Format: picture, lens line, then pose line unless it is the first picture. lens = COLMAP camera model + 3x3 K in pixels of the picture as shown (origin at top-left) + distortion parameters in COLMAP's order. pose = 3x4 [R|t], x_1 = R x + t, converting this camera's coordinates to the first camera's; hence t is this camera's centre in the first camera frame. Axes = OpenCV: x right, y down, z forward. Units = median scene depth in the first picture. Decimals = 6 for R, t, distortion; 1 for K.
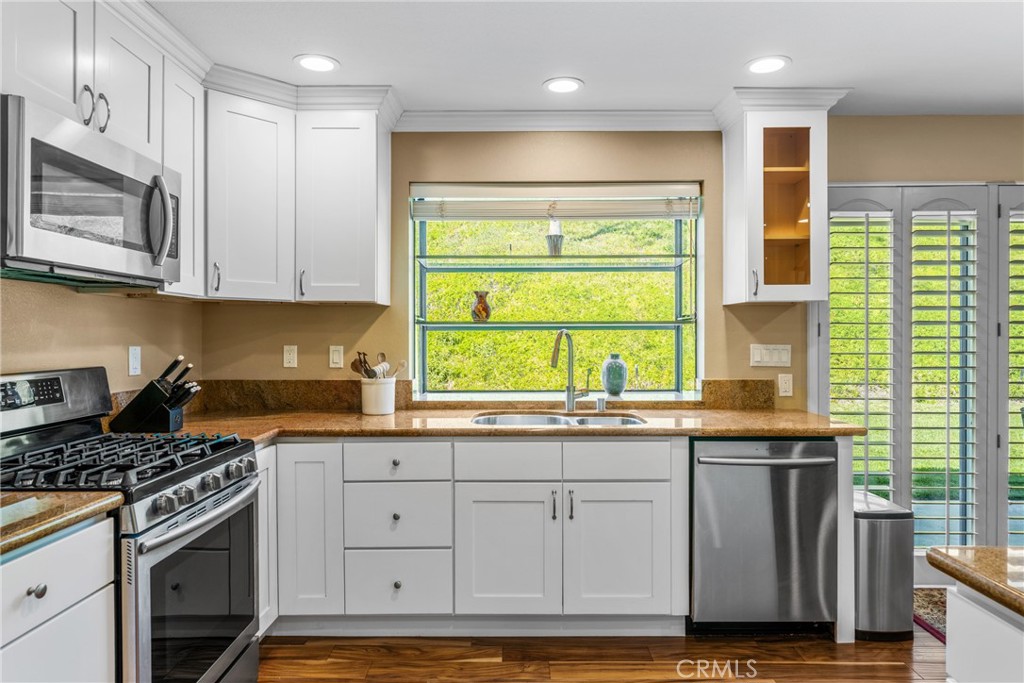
lens RADIAL K [[619.2, 0, 512.0], [0, 619.2, 341.5], [0, 0, 1]] dist [0.002049, 0.000470]
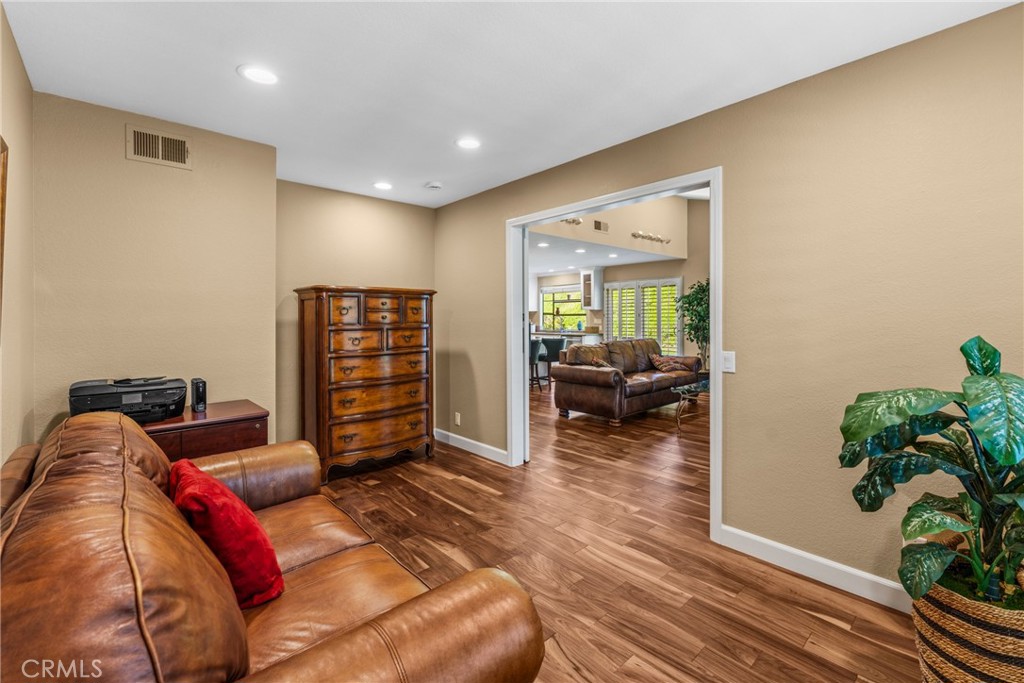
lens RADIAL K [[437.5, 0, 515.1], [0, 437.5, 320.7], [0, 0, 1]] dist [-0.000598, -0.000024]
pose [[0.673635, 0.002757, -0.739059, 2.423438], [-0.003475, 0.999994, 0.000563, 0.018739], [0.739056, 0.002189, 0.673640, -1.618017]]
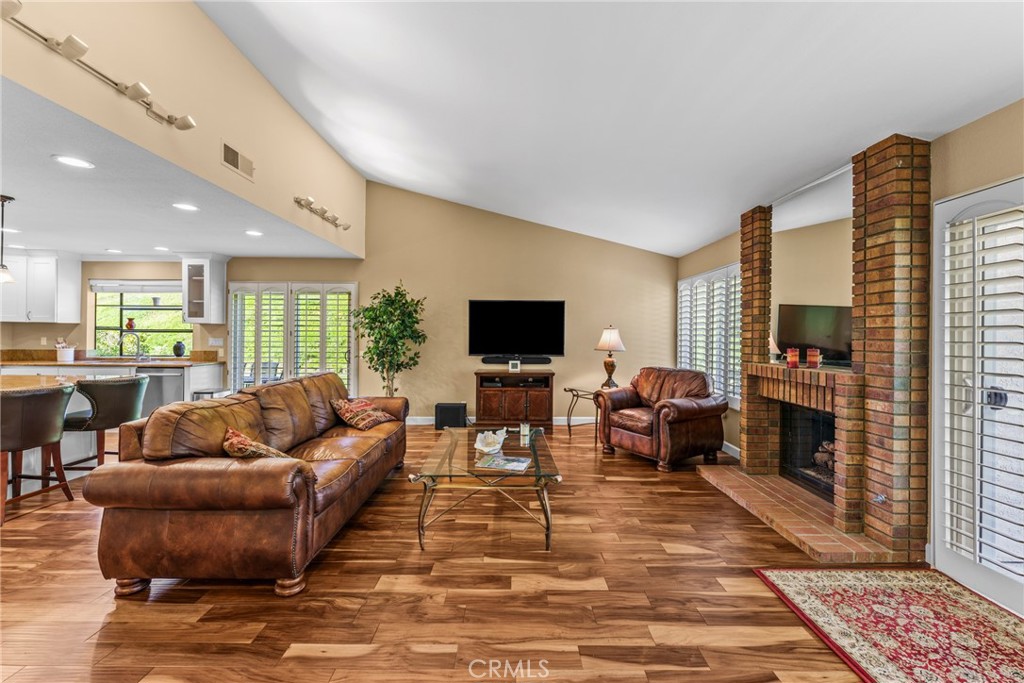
lens RADIAL K [[412.3, 0, 513.4], [0, 412.3, 334.8], [0, 0, 1]] dist [0.001982, 0.000235]
pose [[0.999969, 0.007294, 0.003027, 1.817229], [-0.007256, 0.999895, -0.012515, 0.003342], [-0.003118, 0.012493, 0.999917, -0.905877]]
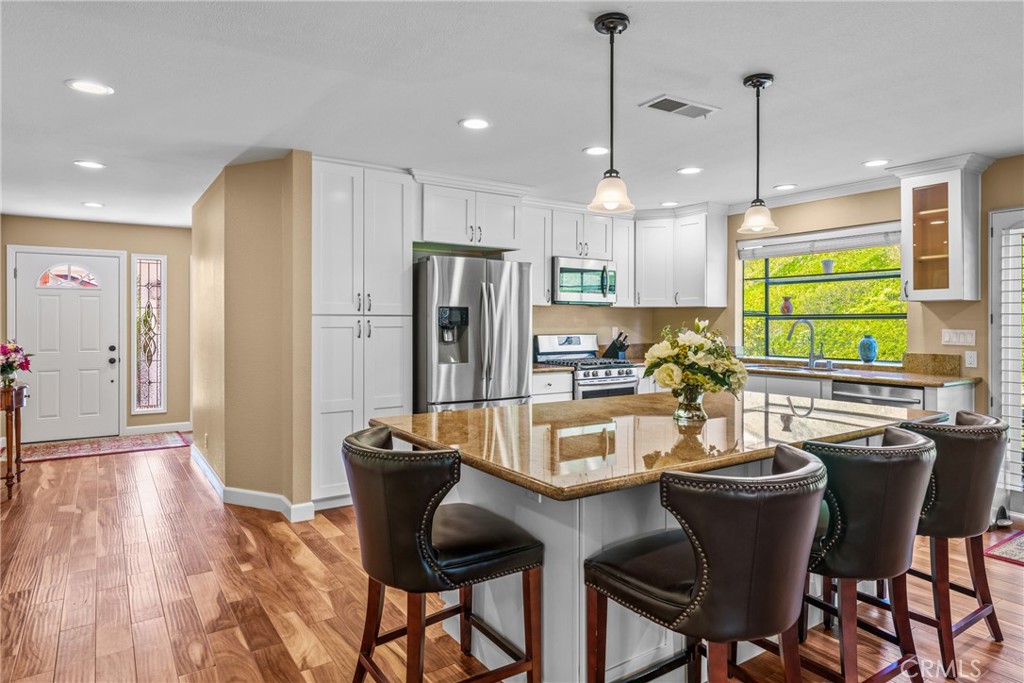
lens RADIAL K [[608.2, 0, 509.9], [0, 608.2, 322.4], [0, 0, 1]] dist [-0.004286, -0.001144]
pose [[0.559572, 0.002049, -0.828779, 1.016166], [-0.008297, 0.999961, -0.003130, 0.001374], [0.828740, 0.008628, 0.559567, -0.622396]]
